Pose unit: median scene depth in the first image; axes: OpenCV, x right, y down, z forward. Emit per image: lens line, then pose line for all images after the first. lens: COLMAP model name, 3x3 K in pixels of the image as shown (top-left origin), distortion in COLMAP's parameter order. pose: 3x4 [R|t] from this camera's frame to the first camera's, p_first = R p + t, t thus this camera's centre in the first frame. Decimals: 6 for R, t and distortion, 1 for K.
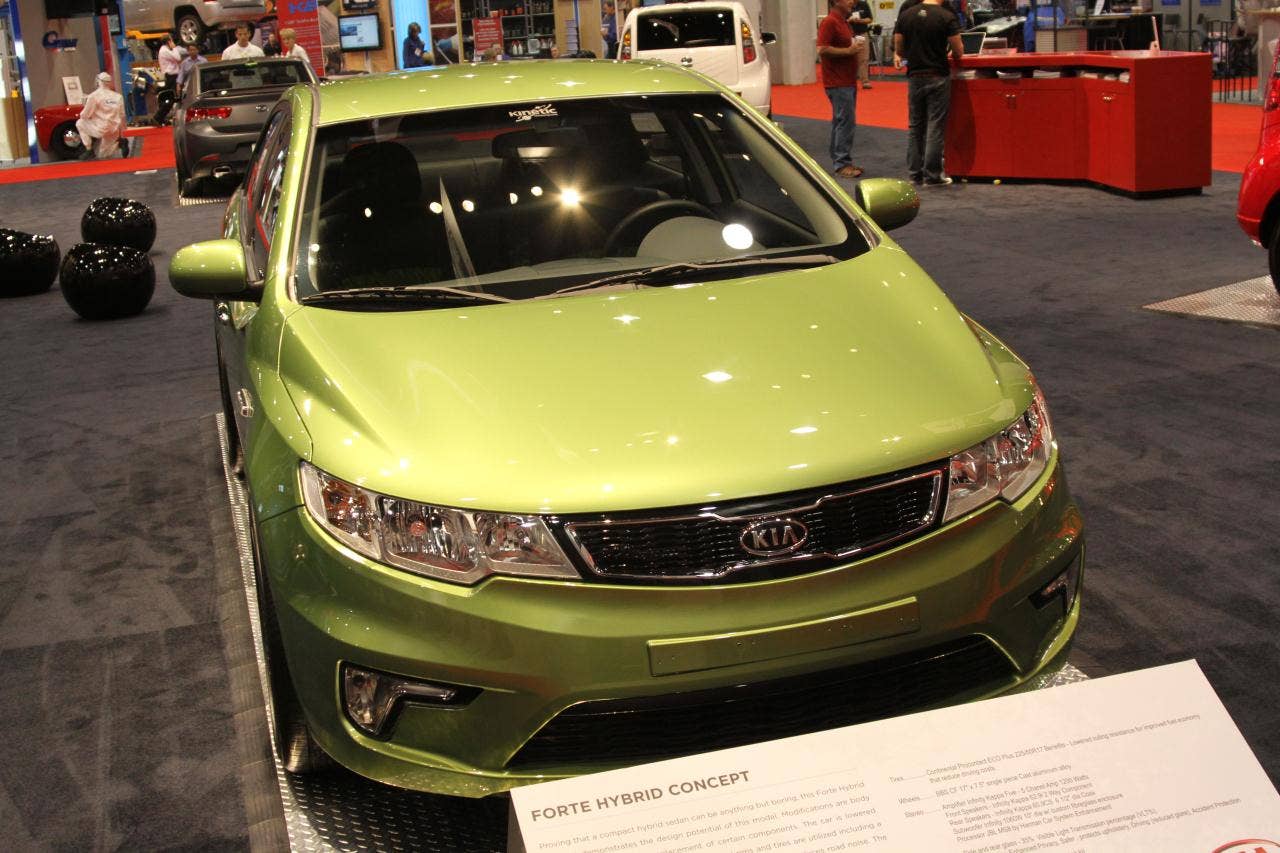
lens RADIAL K [[1629.6, 0, 640.0], [0, 1629.6, 426.5], [0, 0, 1]] dist [-0.107125, 0.035564]
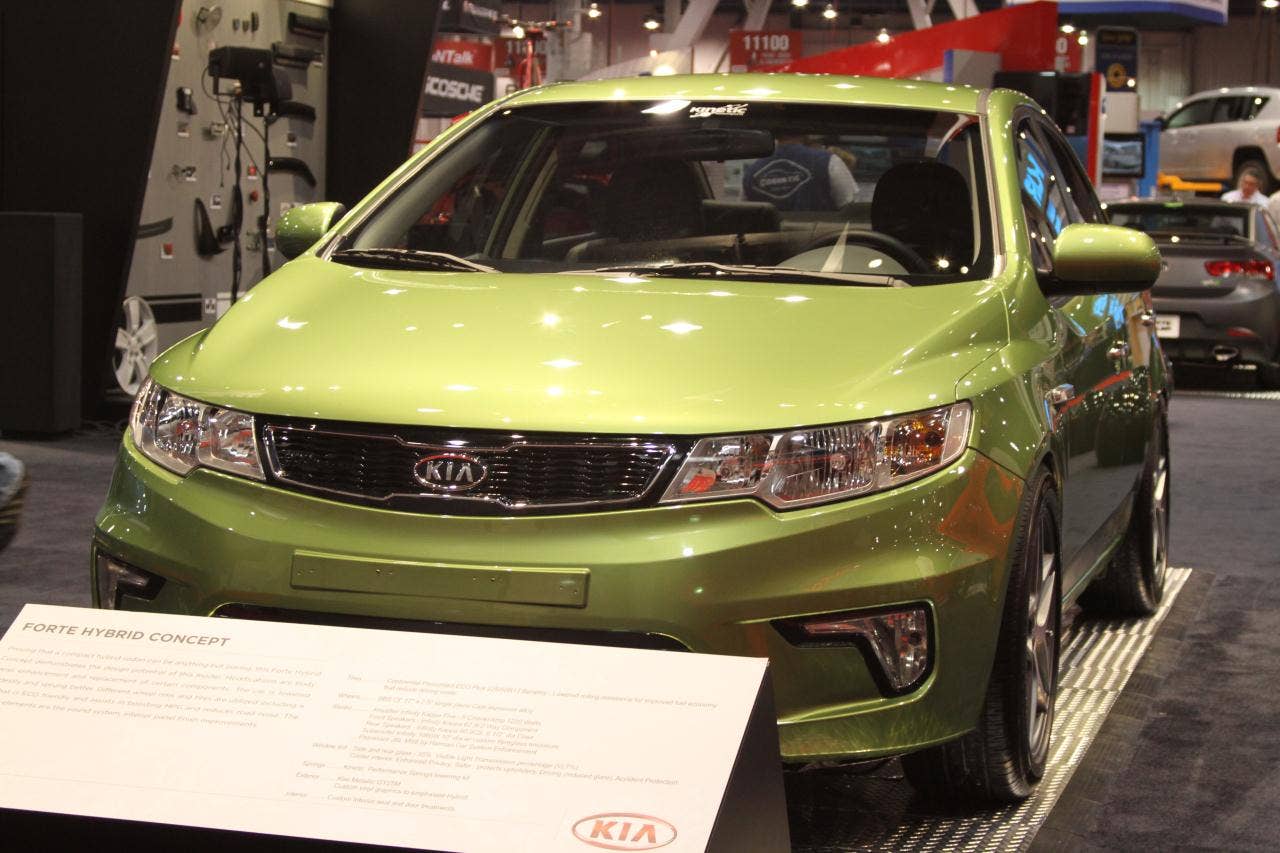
lens RADIAL K [[2604.6, 0, 640.0], [0, 2604.6, 426.5], [0, 0, 1]] dist [0.019267, -0.411352]
pose [[0.846700, 0.126007, -0.516935, 0.726871], [-0.207544, 0.972808, -0.102811, 0.133996], [0.489924, 0.194337, 0.849828, -0.164043]]
